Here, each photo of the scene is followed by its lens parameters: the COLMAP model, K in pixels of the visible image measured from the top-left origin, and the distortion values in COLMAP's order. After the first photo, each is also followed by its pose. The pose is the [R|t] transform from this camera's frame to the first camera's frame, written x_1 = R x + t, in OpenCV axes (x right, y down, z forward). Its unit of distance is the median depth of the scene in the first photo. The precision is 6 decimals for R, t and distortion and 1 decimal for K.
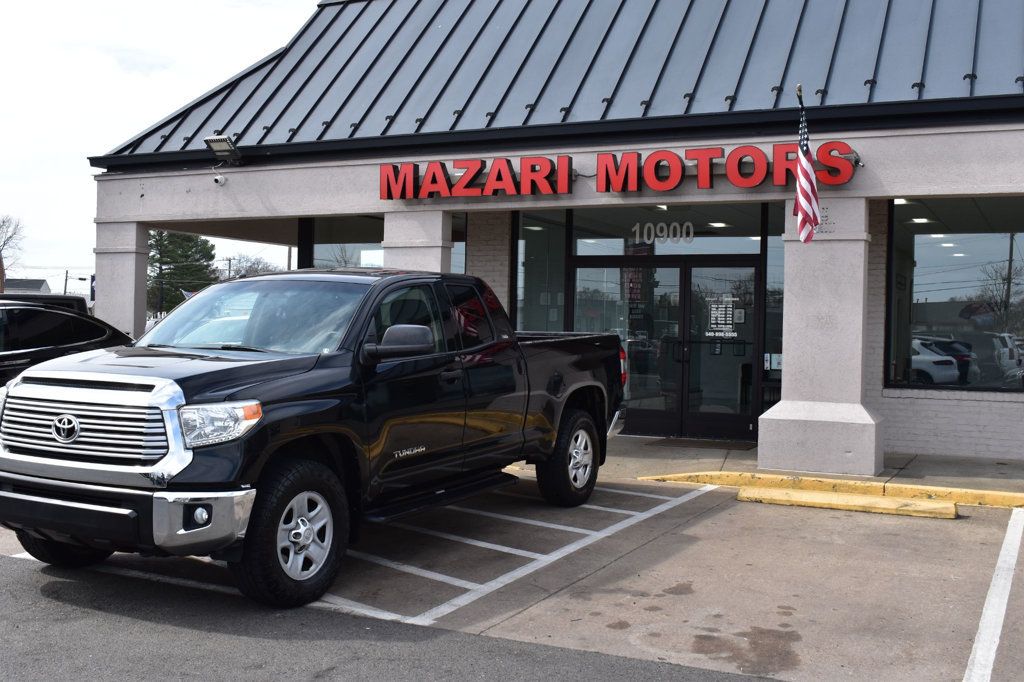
lens RADIAL K [[1168.1, 0, 512.0], [0, 1168.1, 341.0], [0, 0, 1]] dist [-0.022411, -0.029846]
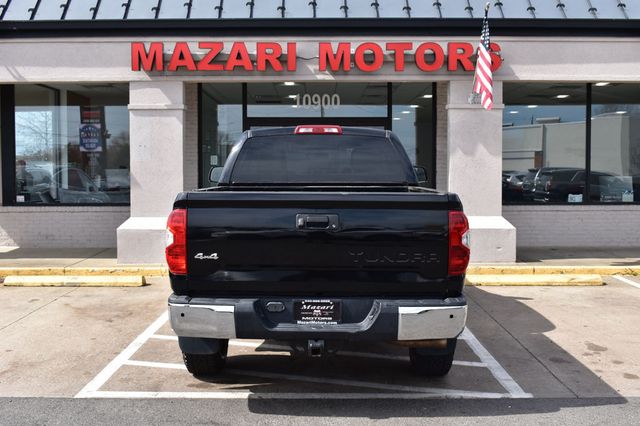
lens RADIAL K [[784.6, 0, 320.0], [0, 784.6, 213.0], [0, 0, 1]] dist [-0.026089, -0.032983]
pose [[0.890090, -0.045102, 0.453548, -0.372623], [0.024642, 0.998399, 0.050923, -0.008273], [-0.455118, -0.034150, 0.889776, 0.187070]]
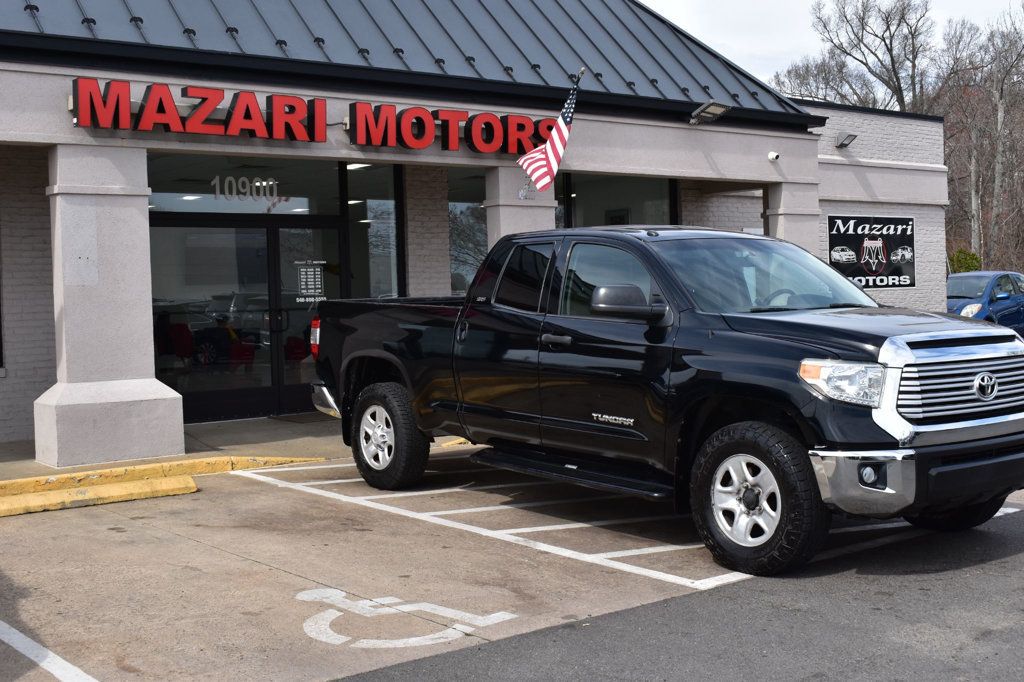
lens RADIAL K [[1264.7, 0, 512.0], [0, 1264.7, 341.0], [0, 0, 1]] dist [-0.025271, -0.031101]
pose [[0.405749, -0.064832, 0.911682, -0.833731], [0.048259, 0.997609, 0.049465, -0.018263], [-0.912709, 0.023927, 0.407908, 0.521864]]
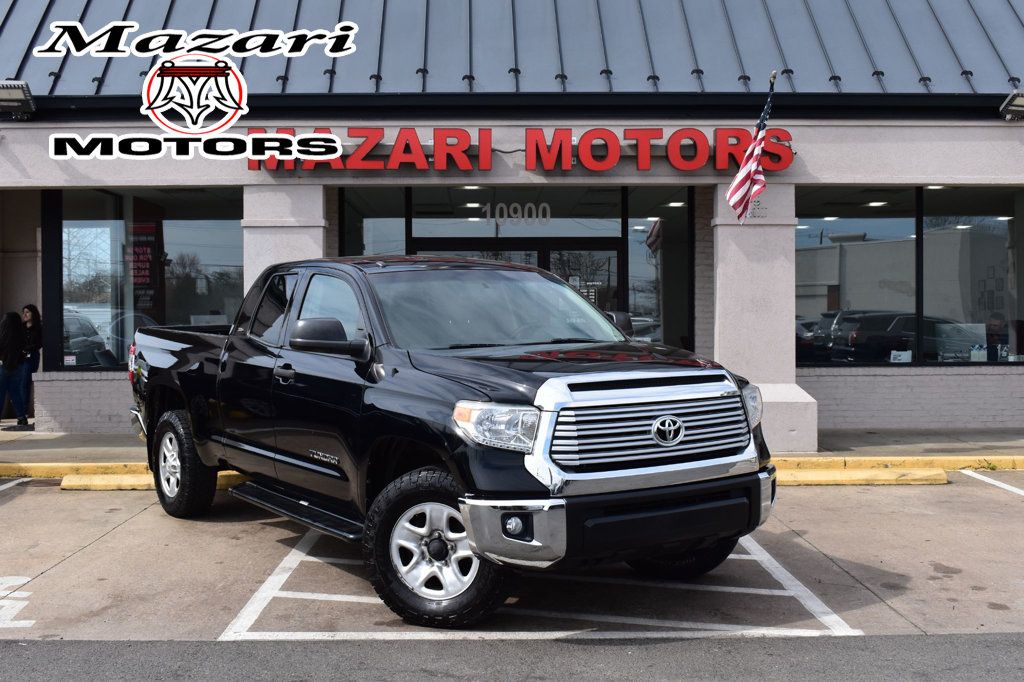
lens RADIAL K [[1235.6, 0, 512.0], [0, 1235.6, 341.0], [0, 0, 1]] dist [-0.025501, -0.026085]
pose [[0.880851, -0.032787, 0.472258, -0.429950], [0.027554, 0.999458, 0.017994, -0.010161], [-0.472592, -0.002837, 0.881277, 0.148659]]
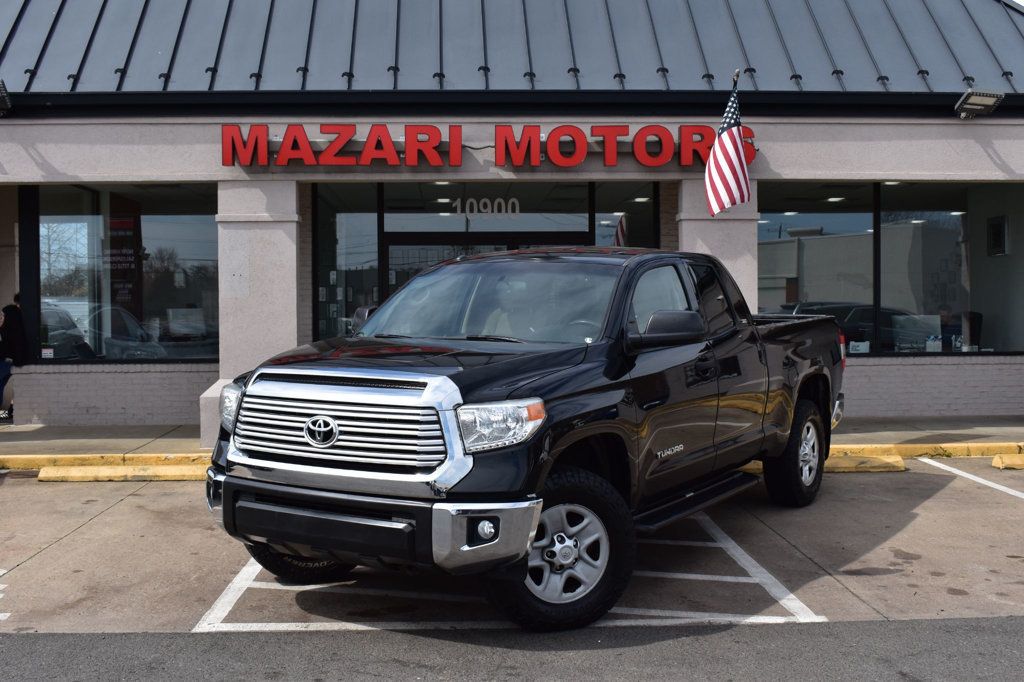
lens RADIAL K [[1195.5, 0, 512.0], [0, 1195.5, 341.0], [0, 0, 1]] dist [-0.034159, -0.019511]
pose [[0.868690, -0.038799, 0.493834, -0.424836], [0.029706, 0.999214, 0.026249, -0.011089], [-0.494464, -0.008133, 0.869160, 0.158423]]
